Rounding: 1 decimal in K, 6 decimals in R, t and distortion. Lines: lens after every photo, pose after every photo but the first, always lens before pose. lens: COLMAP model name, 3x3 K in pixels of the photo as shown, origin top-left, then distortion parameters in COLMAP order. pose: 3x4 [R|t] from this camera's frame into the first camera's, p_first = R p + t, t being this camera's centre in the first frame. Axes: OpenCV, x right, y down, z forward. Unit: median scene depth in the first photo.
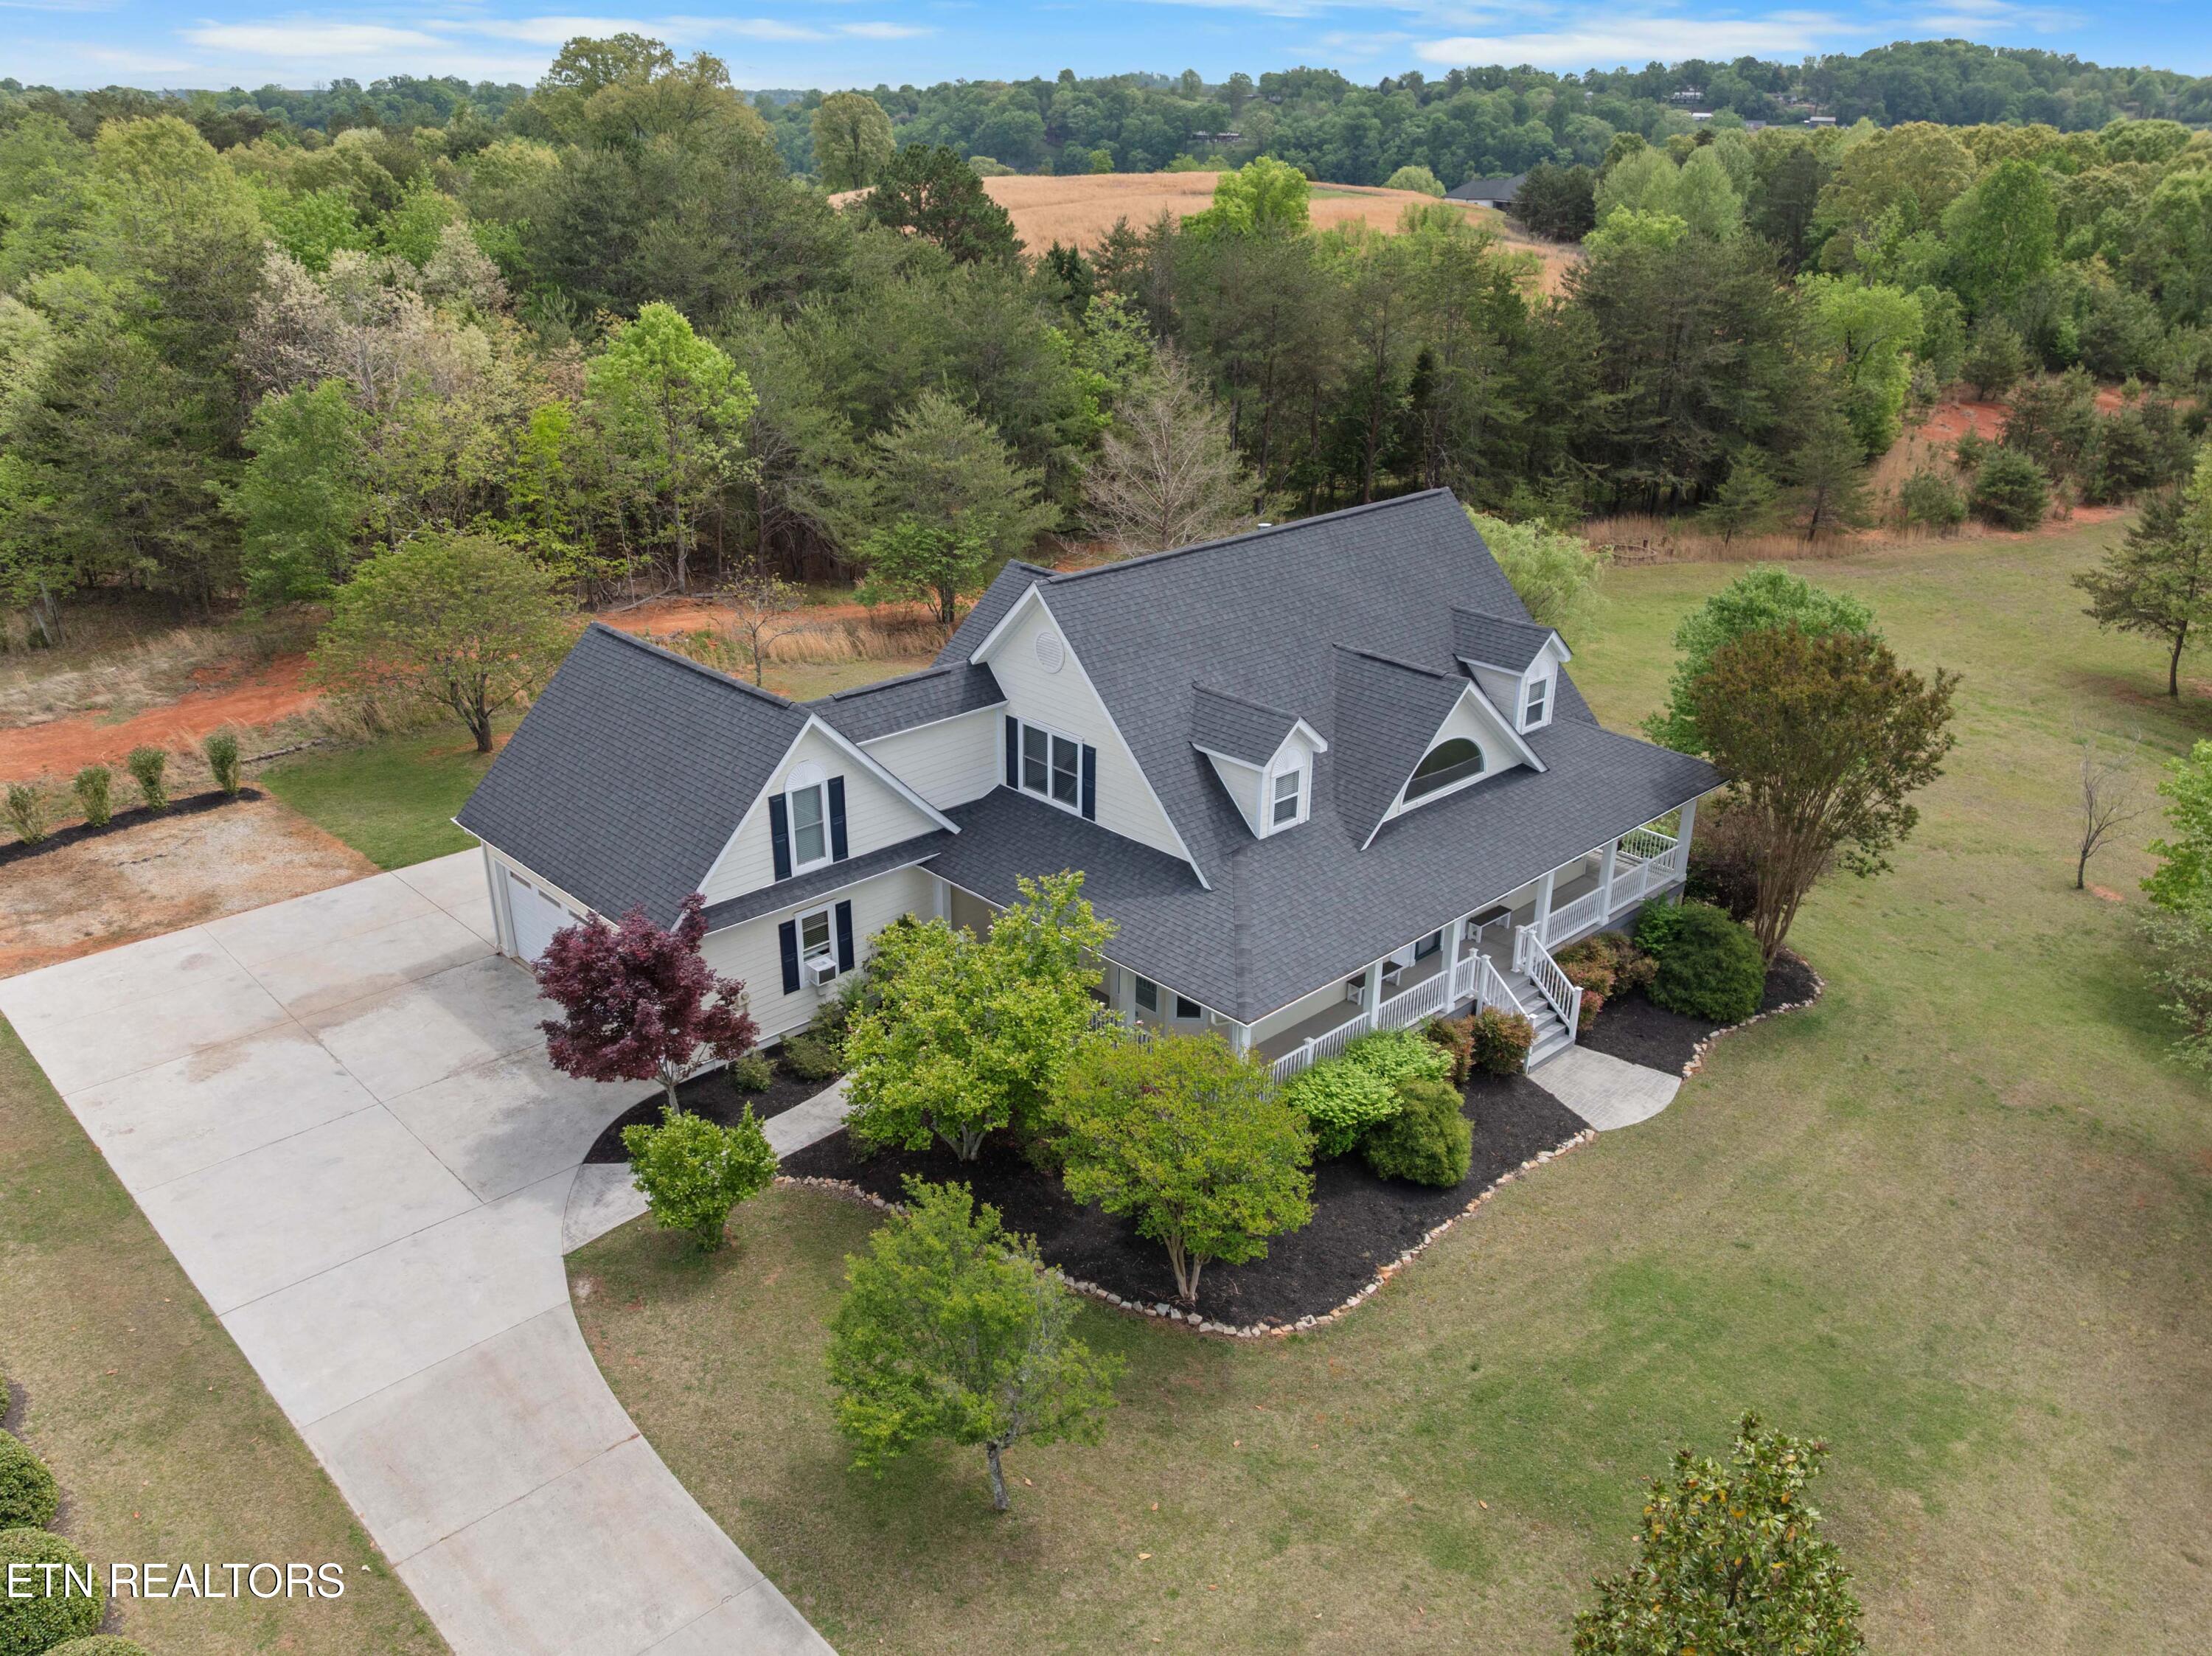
lens RADIAL K [[1656.9, 0, 1106.0], [0, 1656.9, 828.0], [0, 0, 1]] dist [-0.037018, -0.001997]
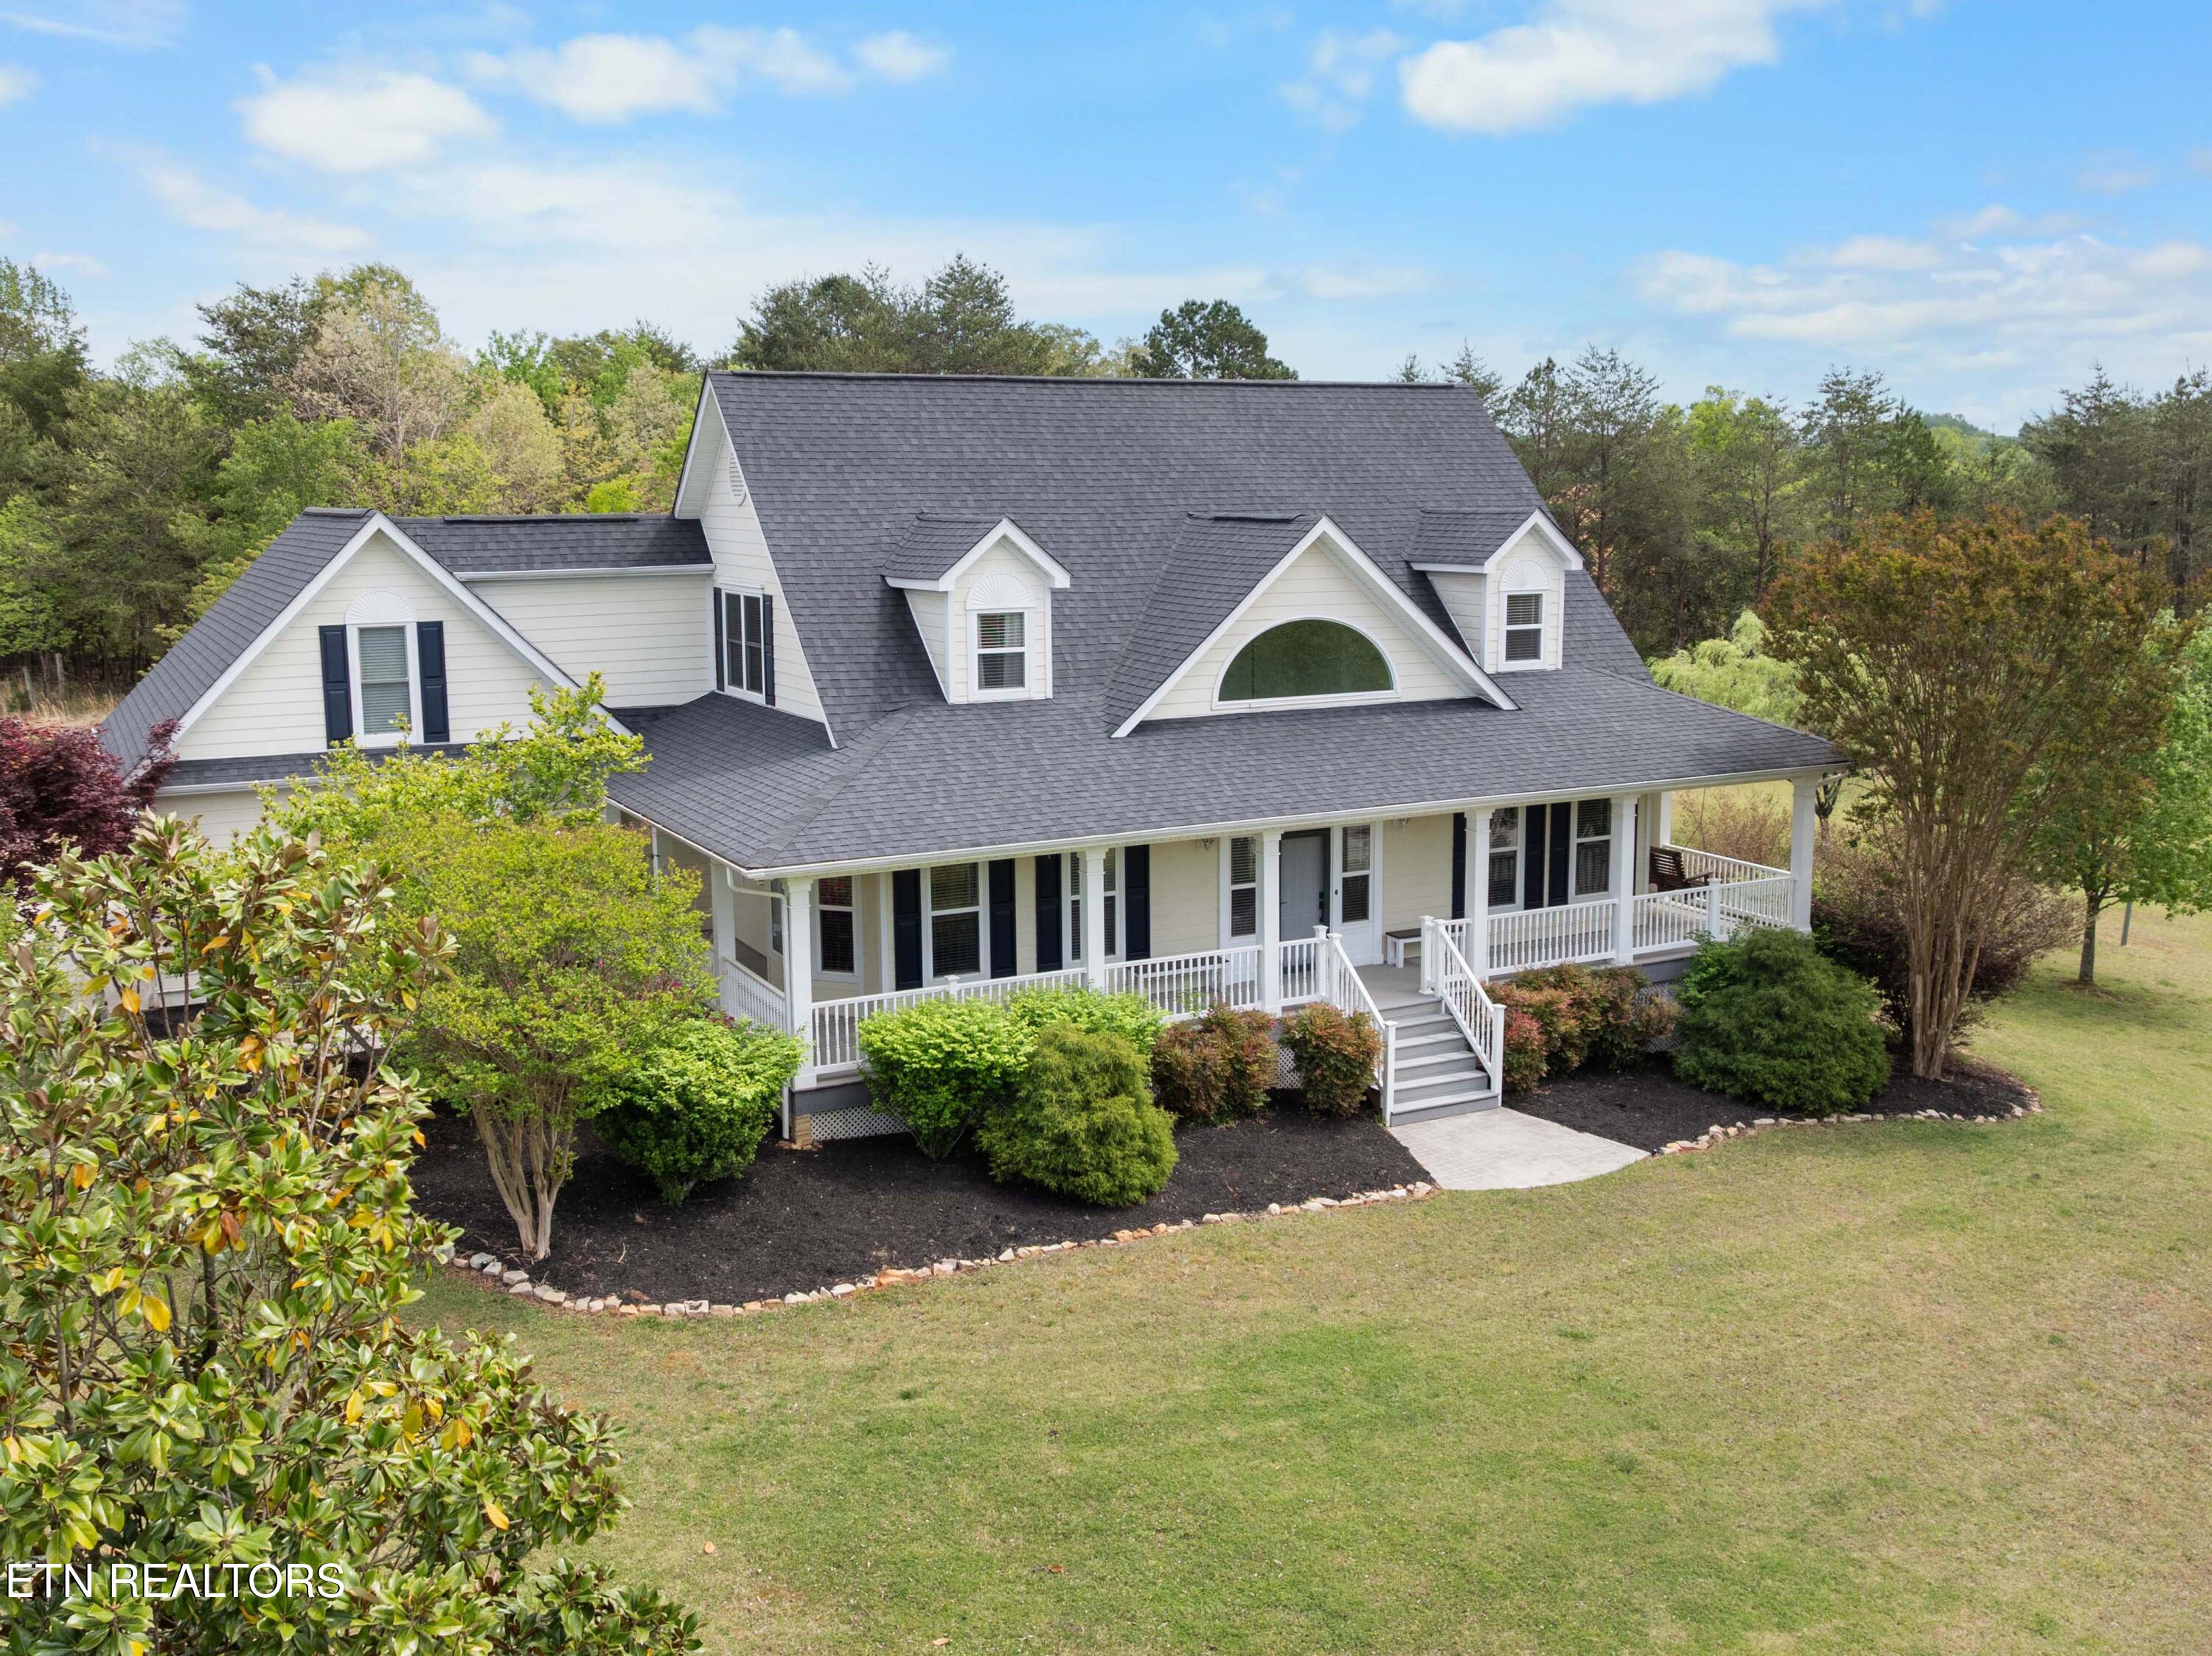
lens RADIAL K [[1986.8, 0, 1102.0], [0, 1986.8, 800.0], [0, 0, 1]] dist [-0.030443, -0.019114]
pose [[0.961263, 0.027157, -0.274291, 0.358814], [-0.093095, 0.968645, -0.230350, 0.215607], [0.259435, 0.246962, 0.933651, 0.259479]]
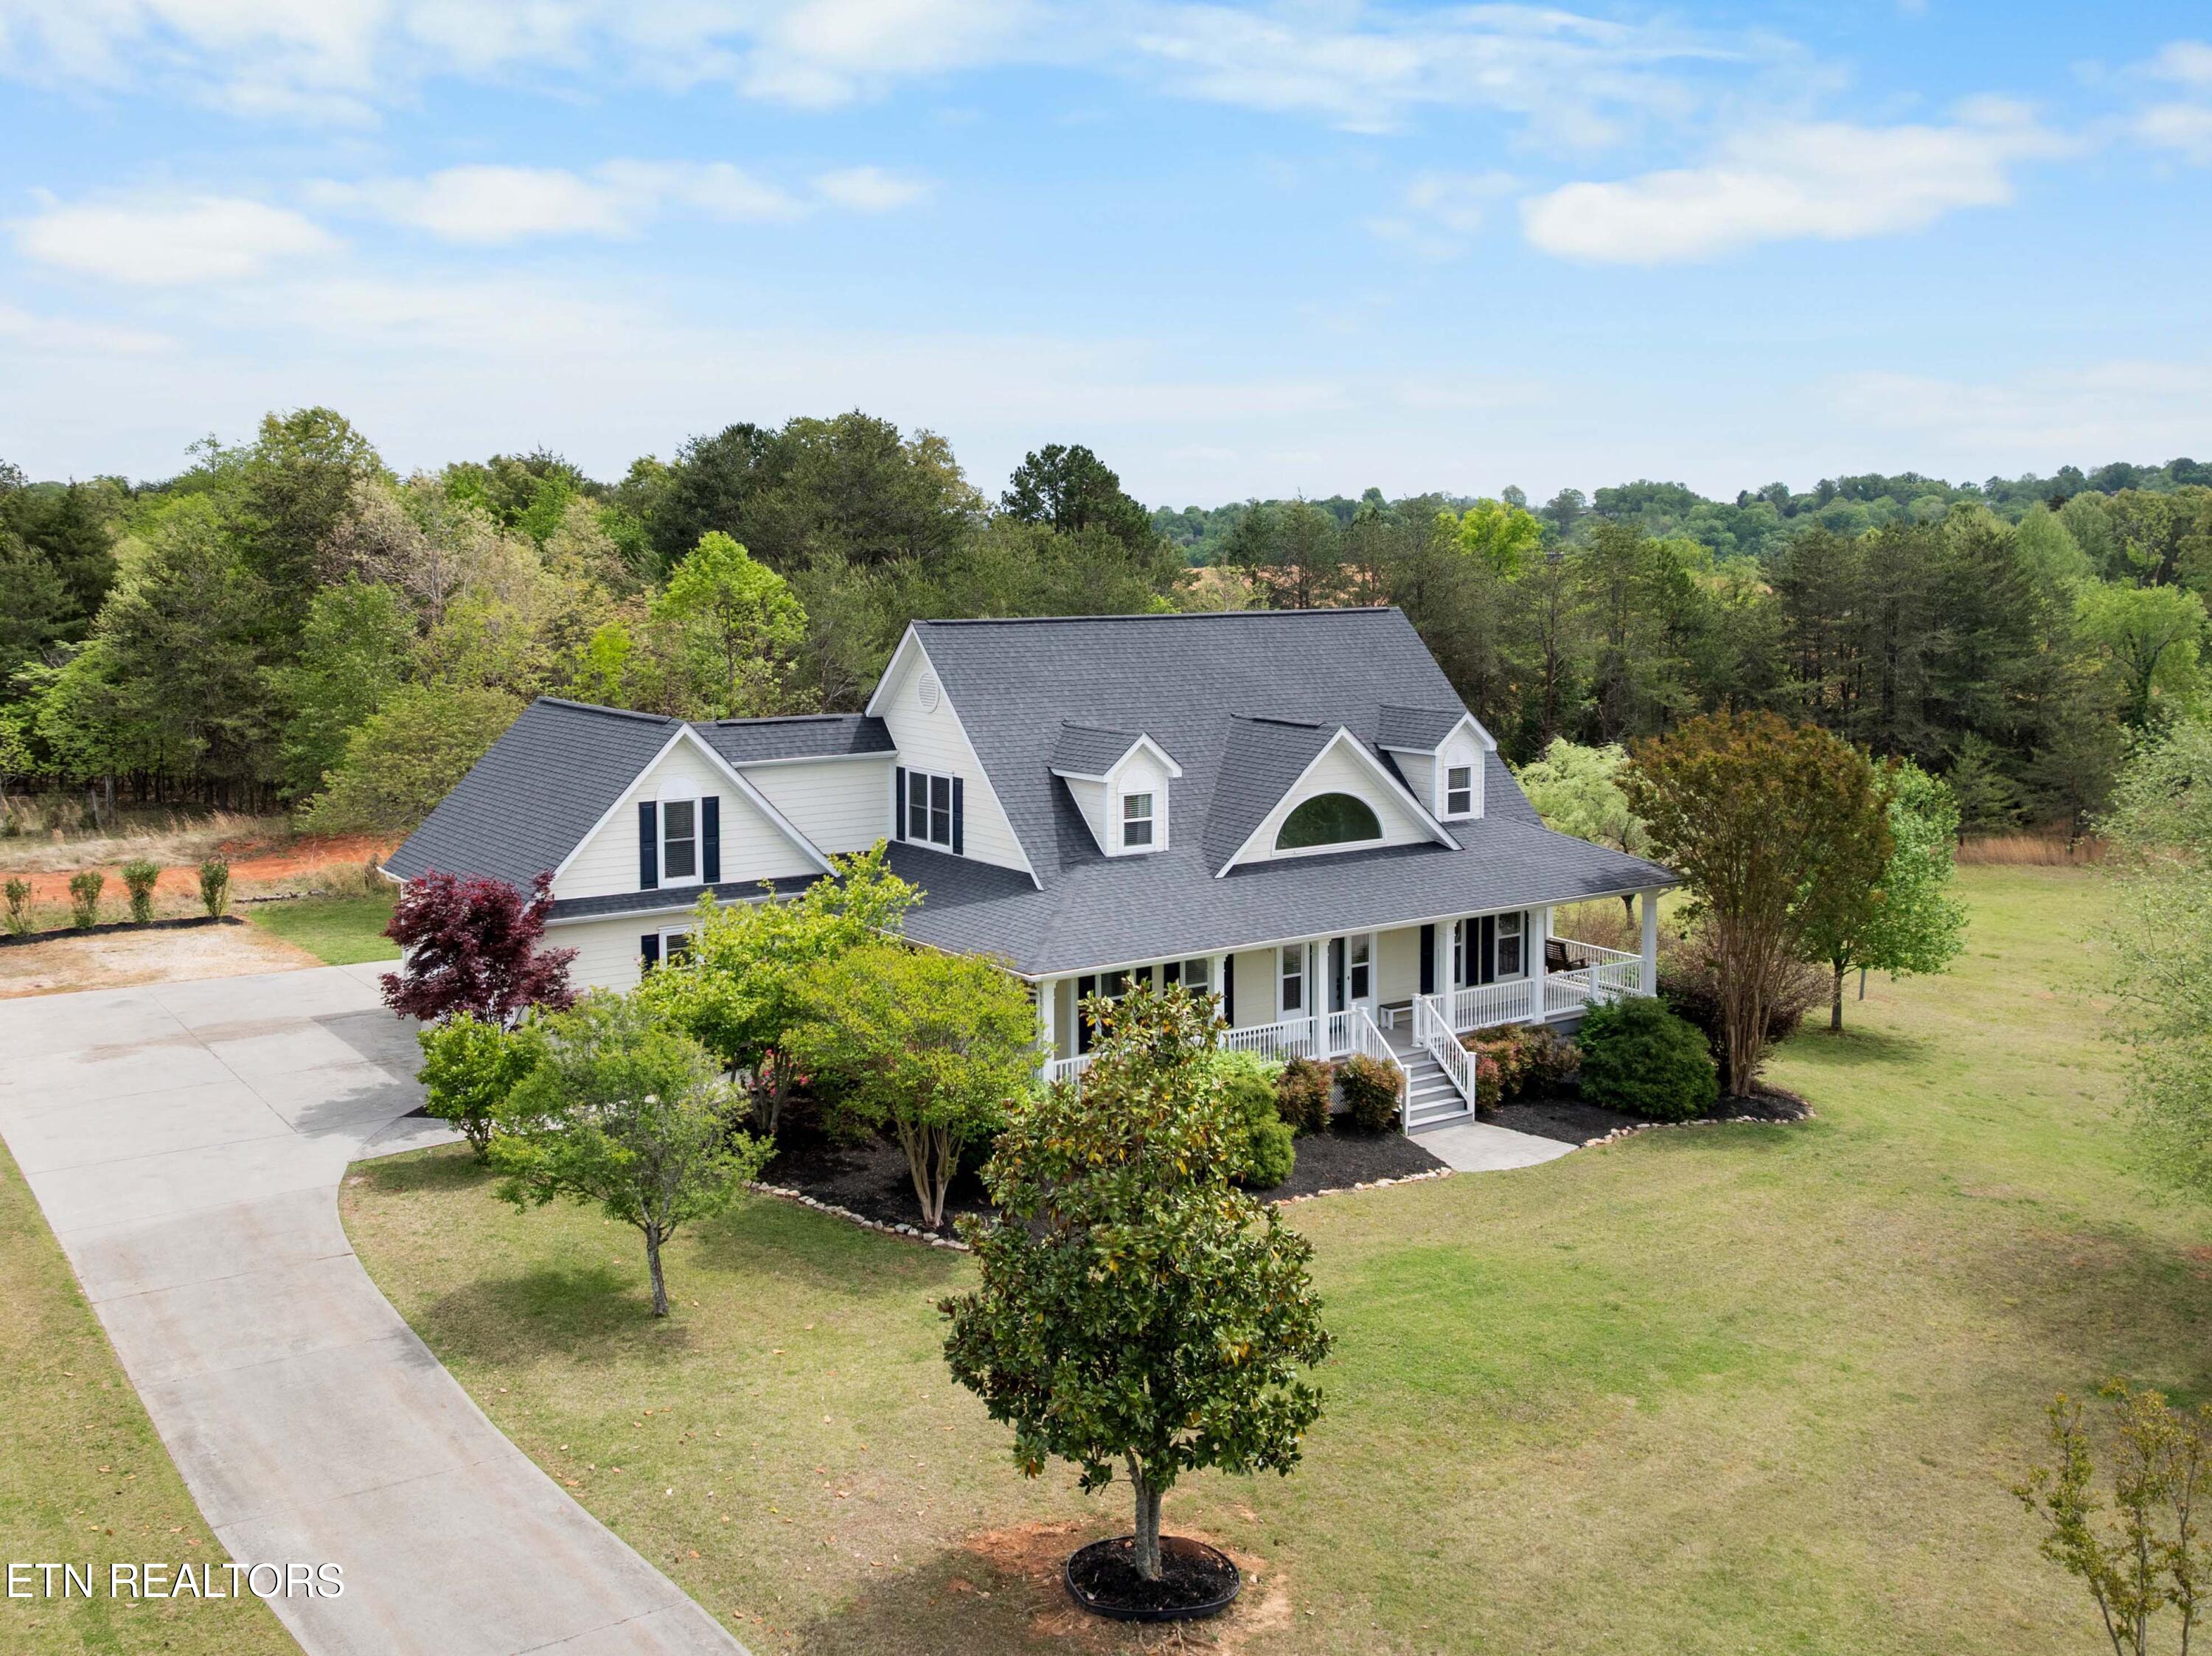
lens RADIAL K [[2015.2, 0, 1109.2], [0, 2015.2, 661.5], [0, 0, 1]] dist [-0.031955, -0.015881]
pose [[0.988569, -0.001815, -0.150760, 0.265867], [-0.049562, 0.940447, -0.336308, 0.292075], [0.142392, 0.339935, 0.929607, -0.164585]]
